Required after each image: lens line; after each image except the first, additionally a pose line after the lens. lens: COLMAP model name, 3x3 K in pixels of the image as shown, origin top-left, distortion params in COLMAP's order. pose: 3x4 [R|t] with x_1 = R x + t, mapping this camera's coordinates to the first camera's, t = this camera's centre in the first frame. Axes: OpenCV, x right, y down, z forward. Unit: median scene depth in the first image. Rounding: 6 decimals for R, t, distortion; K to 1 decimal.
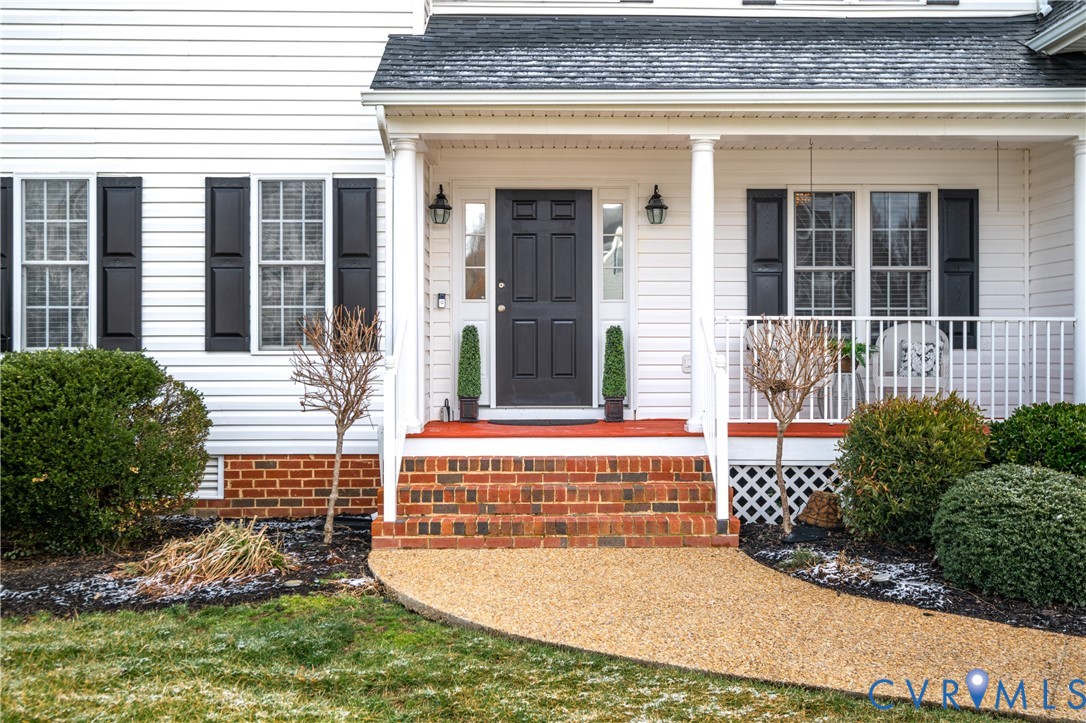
lens RADIAL K [[1116.1, 0, 543.6], [0, 1116.1, 350.6], [0, 0, 1]] dist [-0.018181, 0.000000]
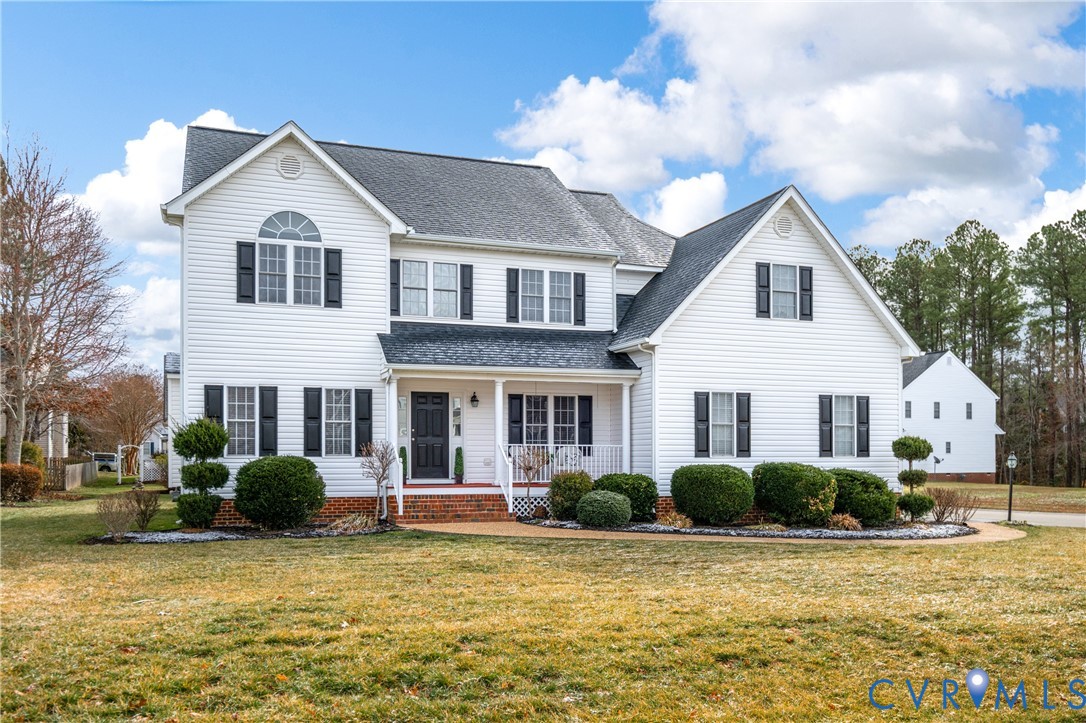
lens RADIAL K [[814.8, 0, 547.2], [0, 814.8, 369.7], [0, 0, 1]] dist [0.010801, 0.002313]
pose [[0.954602, 0.033604, 0.295982, -0.329706], [-0.001723, 0.994223, -0.107322, 0.002487], [-0.297879, 0.101939, 0.949145, -0.932362]]
